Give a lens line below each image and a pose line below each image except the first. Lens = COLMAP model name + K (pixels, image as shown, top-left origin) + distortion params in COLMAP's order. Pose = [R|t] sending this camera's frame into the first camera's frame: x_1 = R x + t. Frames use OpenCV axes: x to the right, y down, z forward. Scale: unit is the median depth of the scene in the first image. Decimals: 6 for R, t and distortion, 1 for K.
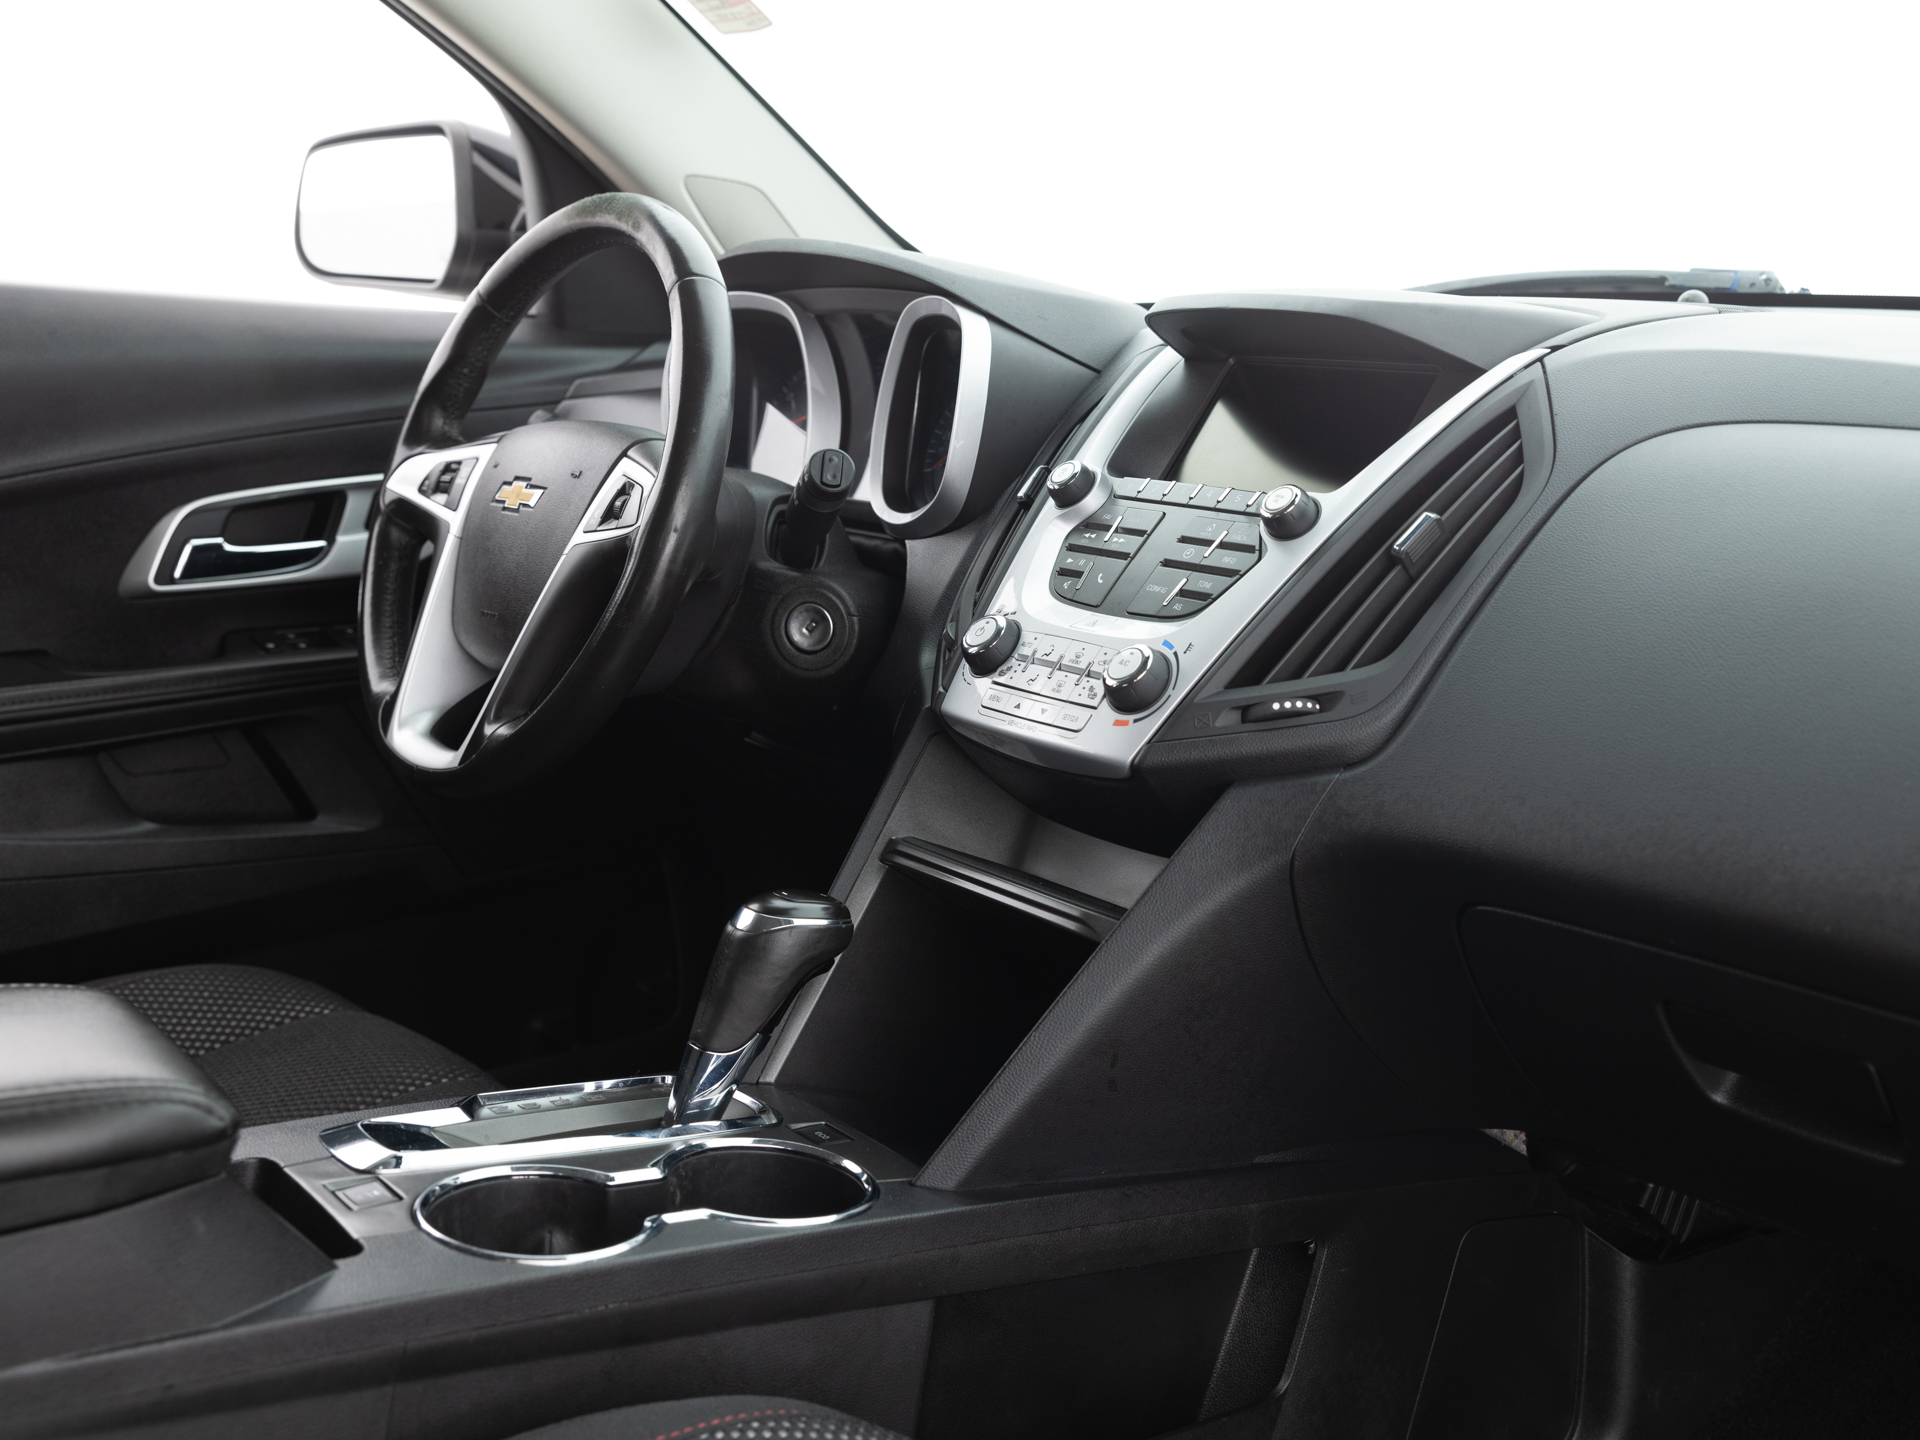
lens RADIAL K [[2222.4, 0, 960.0], [0, 2222.4, 720.0], [0, 0, 1]] dist [0.002173, 0.028019]
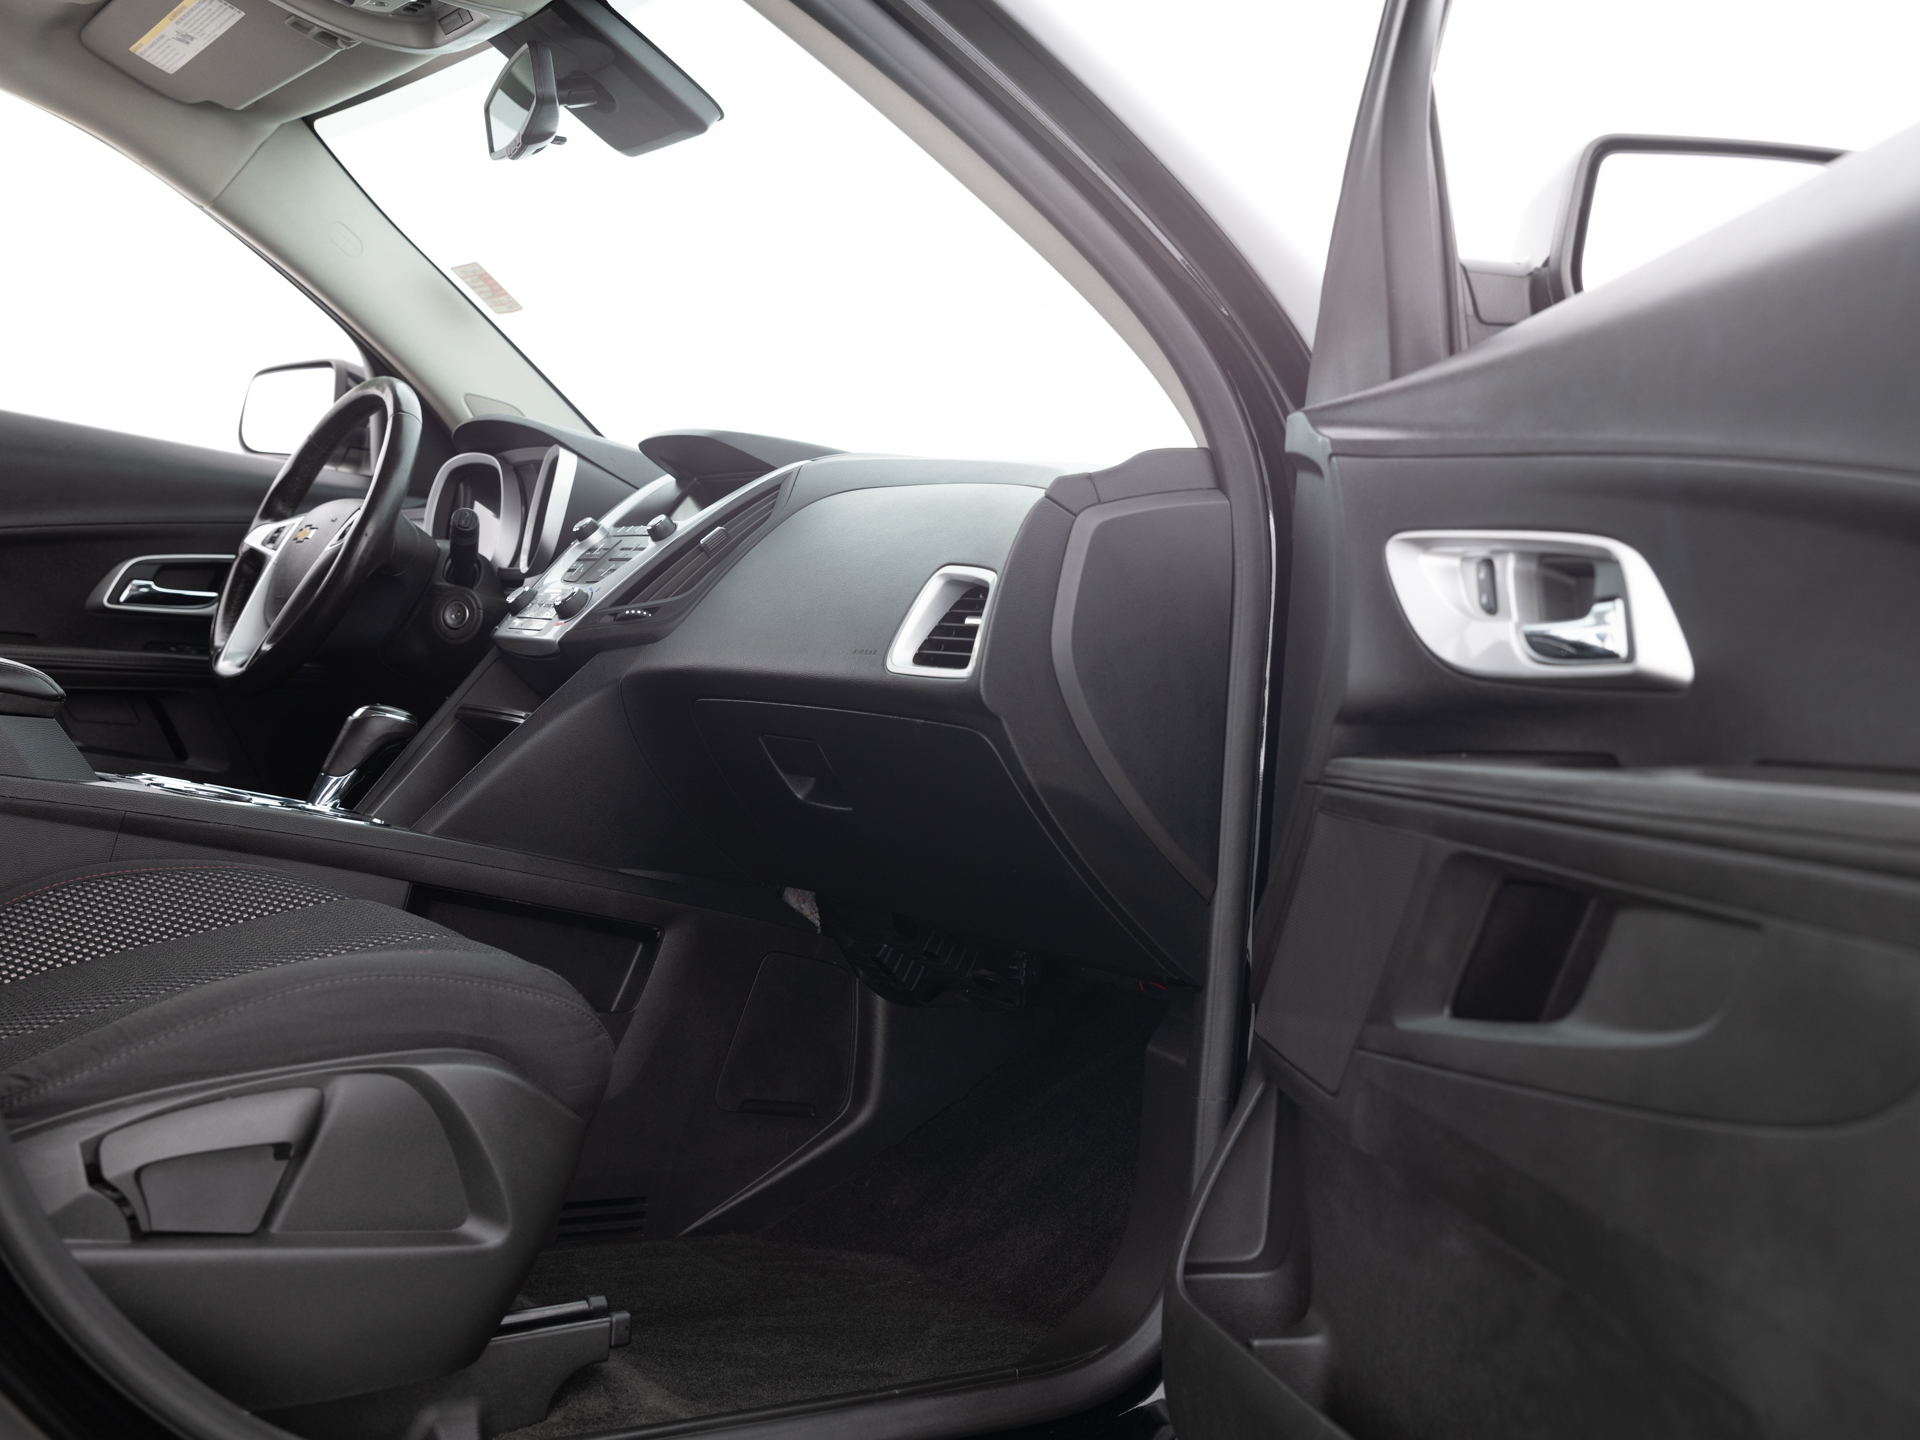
lens RADIAL K [[2222.4, 0, 960.0], [0, 2222.4, 720.0], [0, 0, 1]] dist [0.002173, 0.028019]
pose [[0.997161, 0.067493, -0.033384, 0.413114], [-0.072334, 0.981787, -0.175677, 0.335368], [0.020919, 0.177593, 0.983882, -0.746989]]
